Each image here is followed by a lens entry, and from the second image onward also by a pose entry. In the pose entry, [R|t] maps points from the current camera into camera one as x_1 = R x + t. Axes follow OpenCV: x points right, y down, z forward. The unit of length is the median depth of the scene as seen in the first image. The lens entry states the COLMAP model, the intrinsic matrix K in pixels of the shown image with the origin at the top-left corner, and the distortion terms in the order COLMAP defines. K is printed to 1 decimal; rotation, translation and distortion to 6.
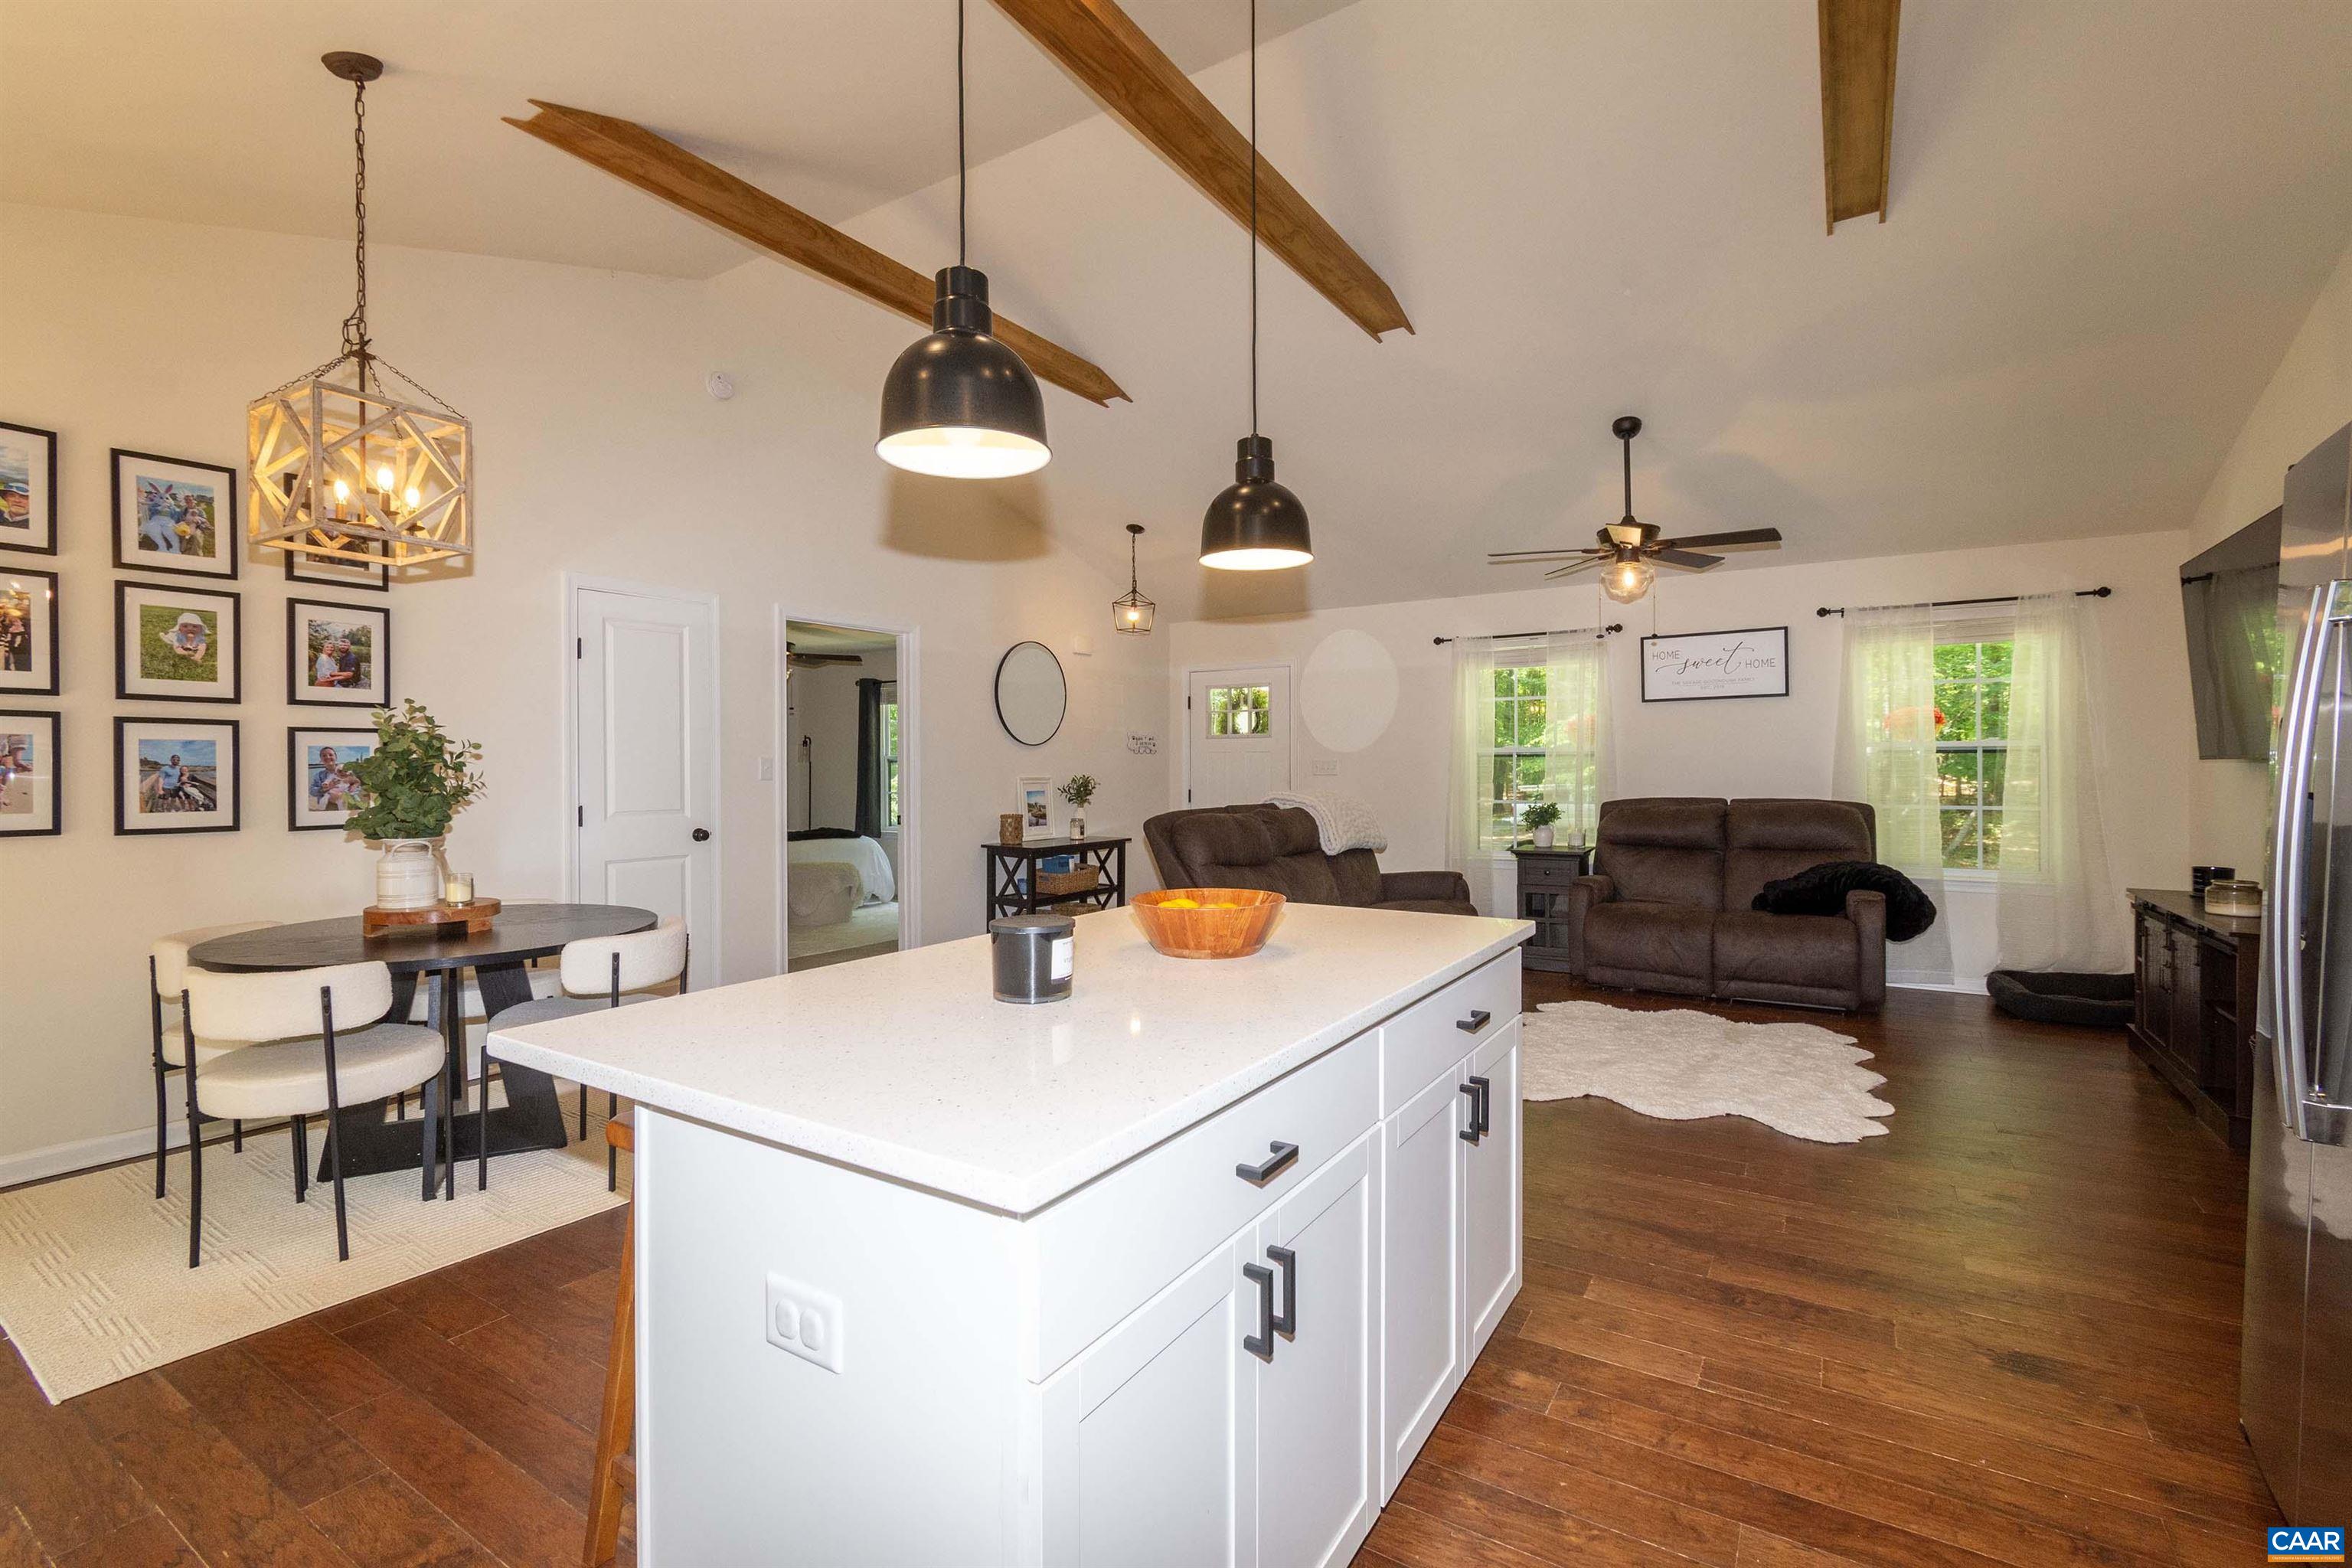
lens RADIAL K [[1038.0, 0, 1182.4], [0, 1038.0, 771.1], [0, 0, 1]] dist [0.004844, -0.001890]
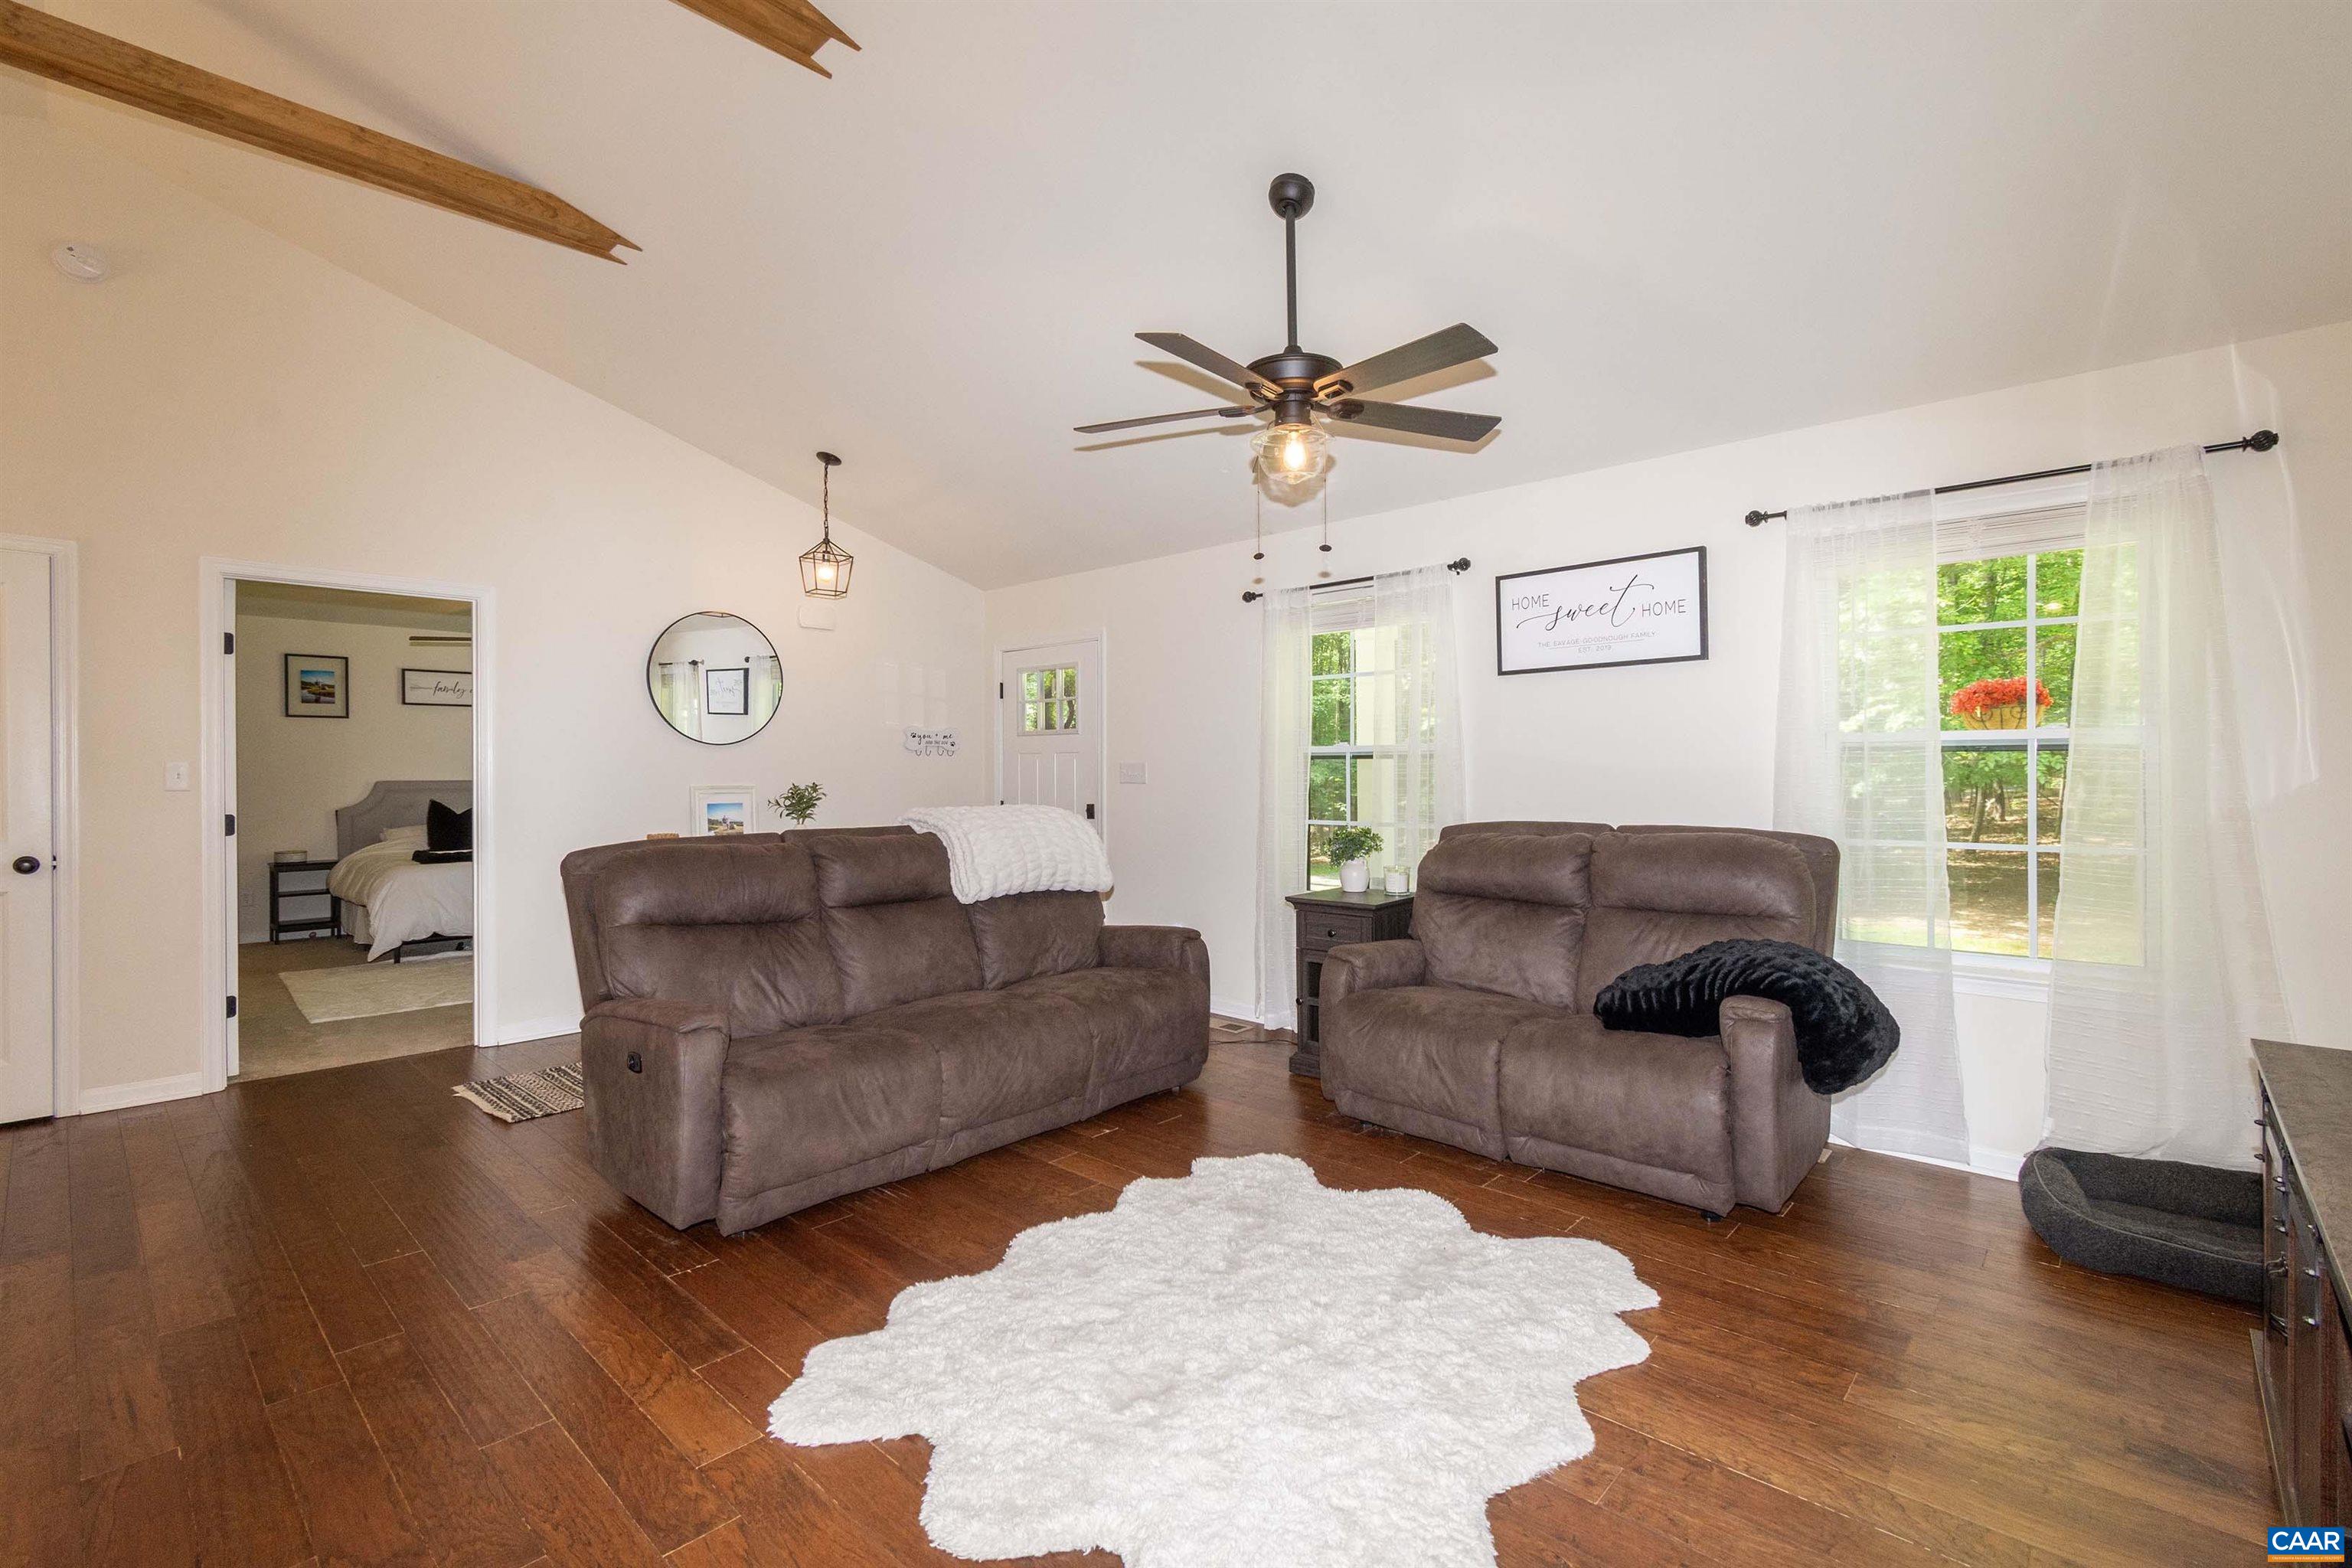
lens RADIAL K [[1038.0, 0, 1184.3], [0, 1038.0, 771.5], [0, 0, 1]] dist [0.004844, -0.001890]
pose [[0.983765, 0.000523, -0.179462, 0.396432], [-0.000731, 0.999999, -0.001097, -0.004918], [0.179462, 0.001210, 0.983764, 0.345841]]
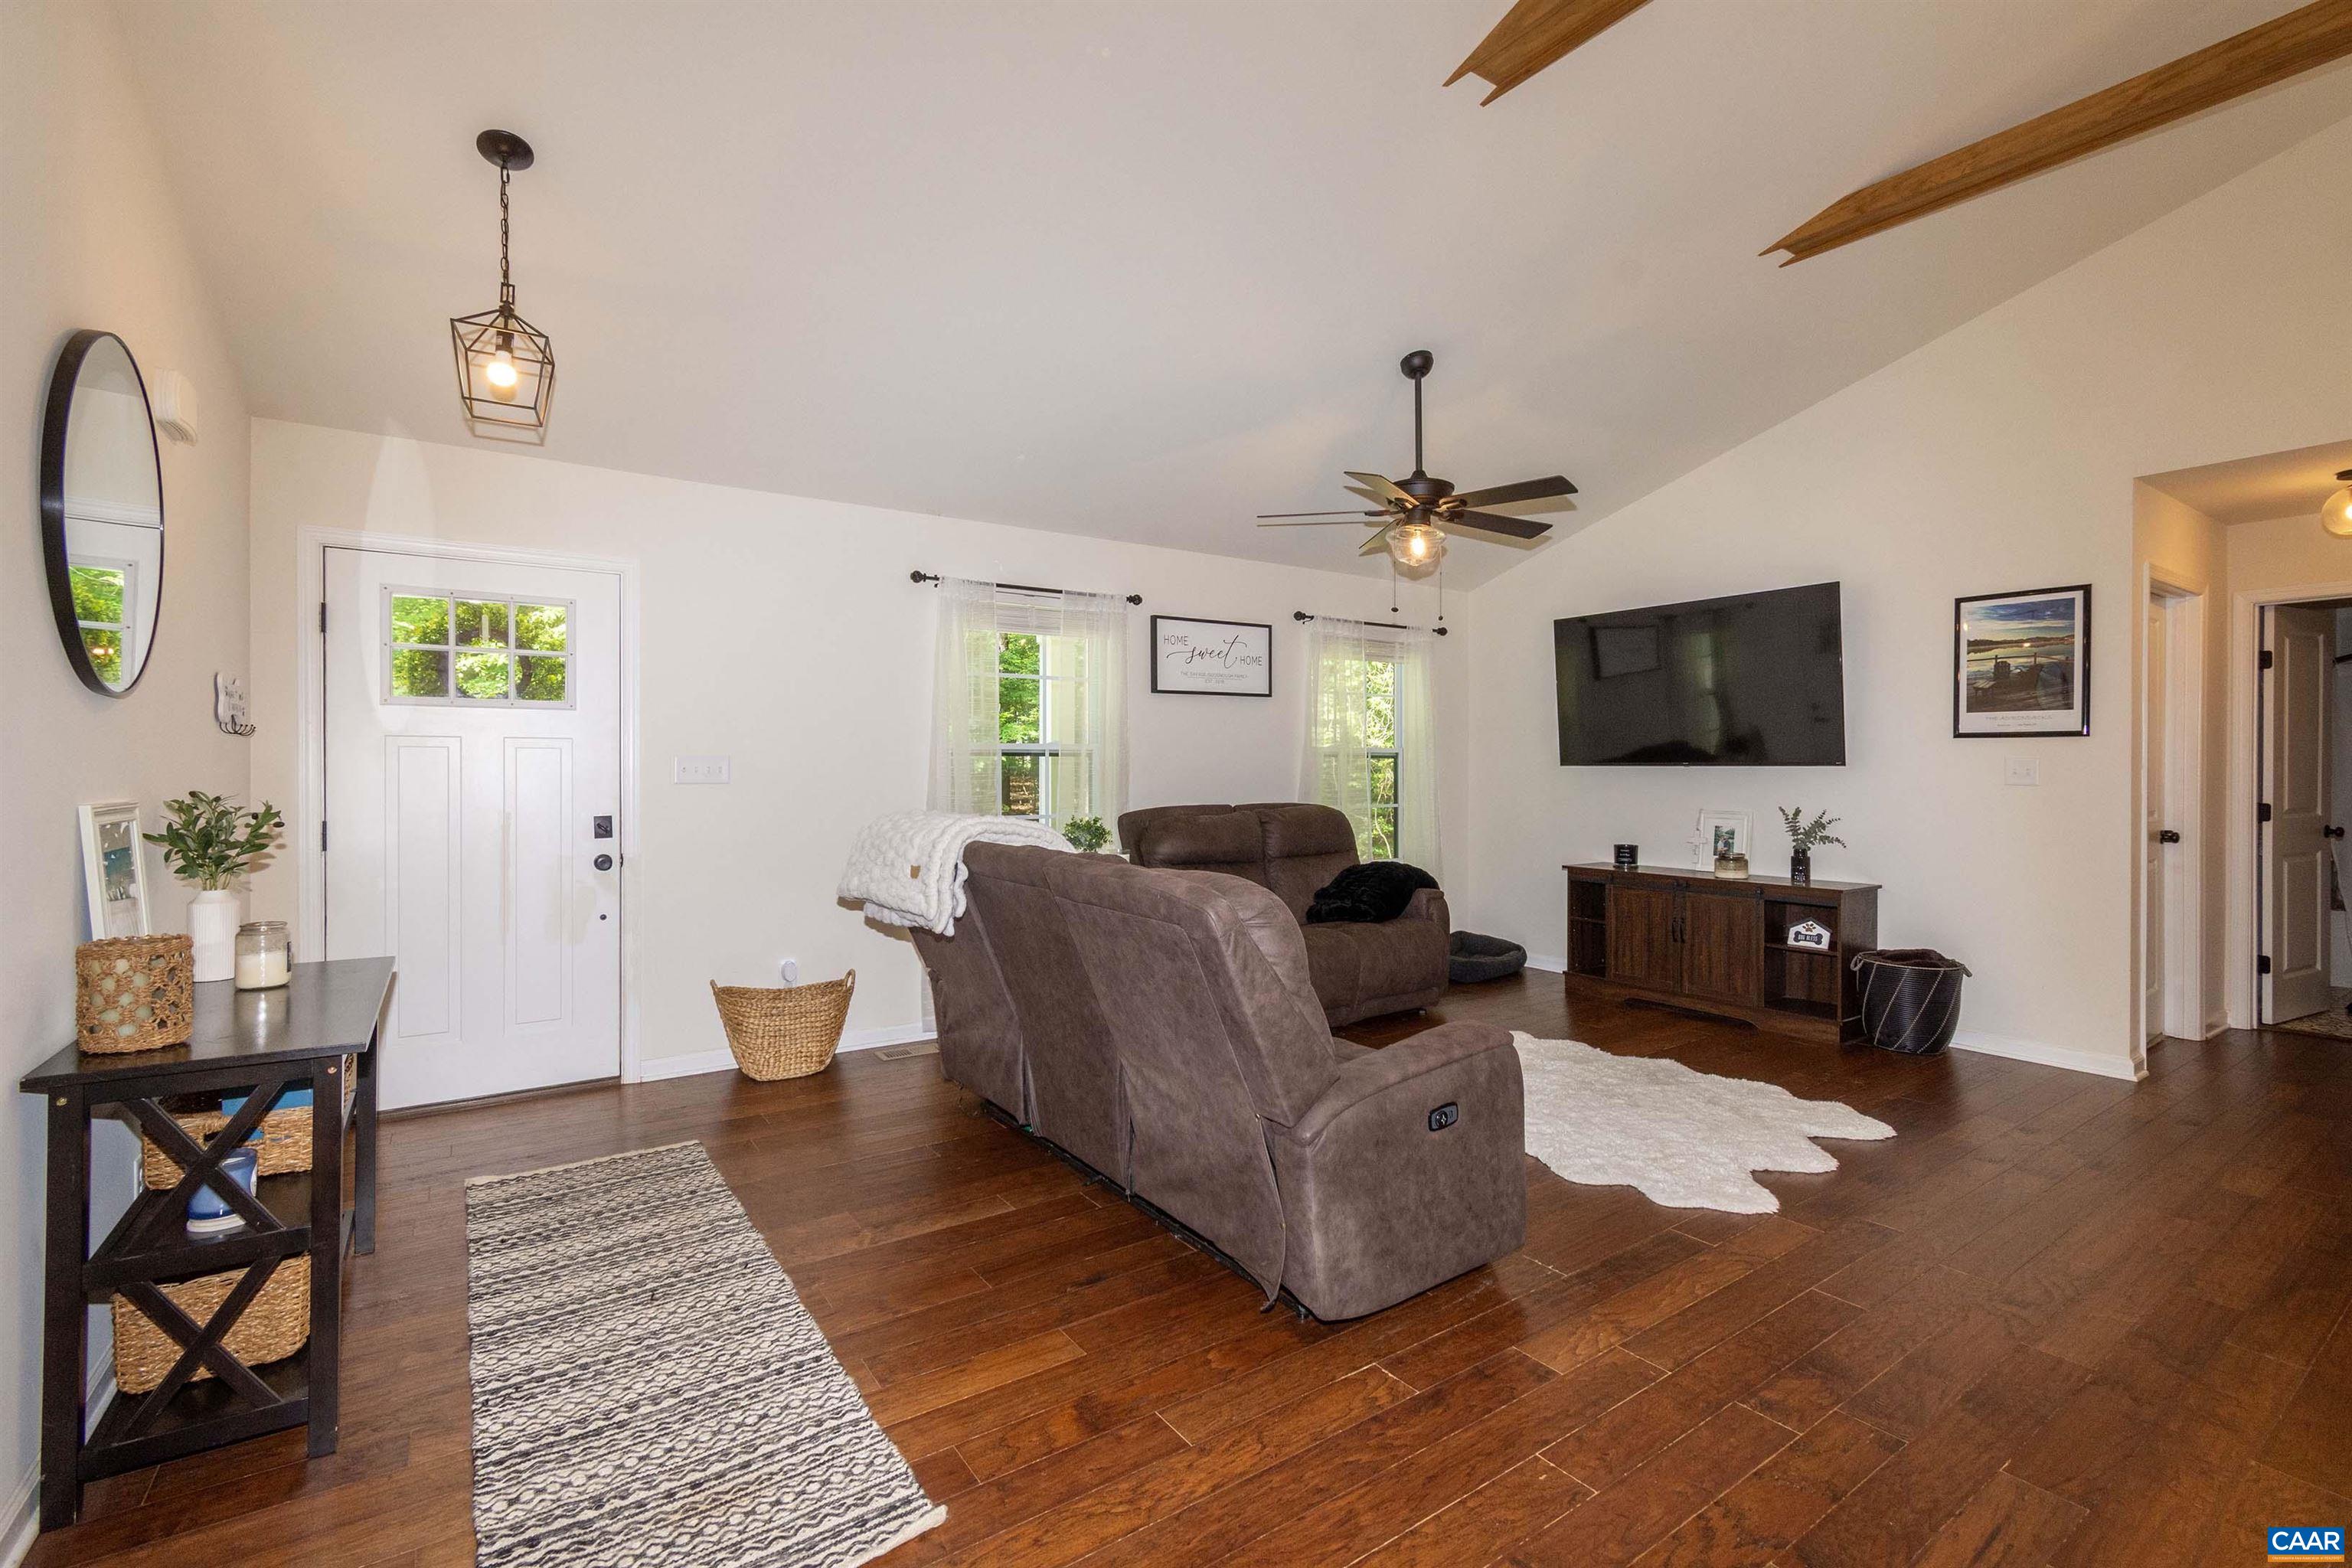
lens RADIAL K [[1038.0, 0, 1181.0], [0, 1038.0, 770.9], [0, 0, 1]] dist [0.004844, -0.001890]
pose [[0.389669, -0.000268, 0.920955, -0.347375], [0.000720, 1.000000, -0.000014, -0.003415], [-0.920955, 0.000669, 0.389669, 0.711001]]
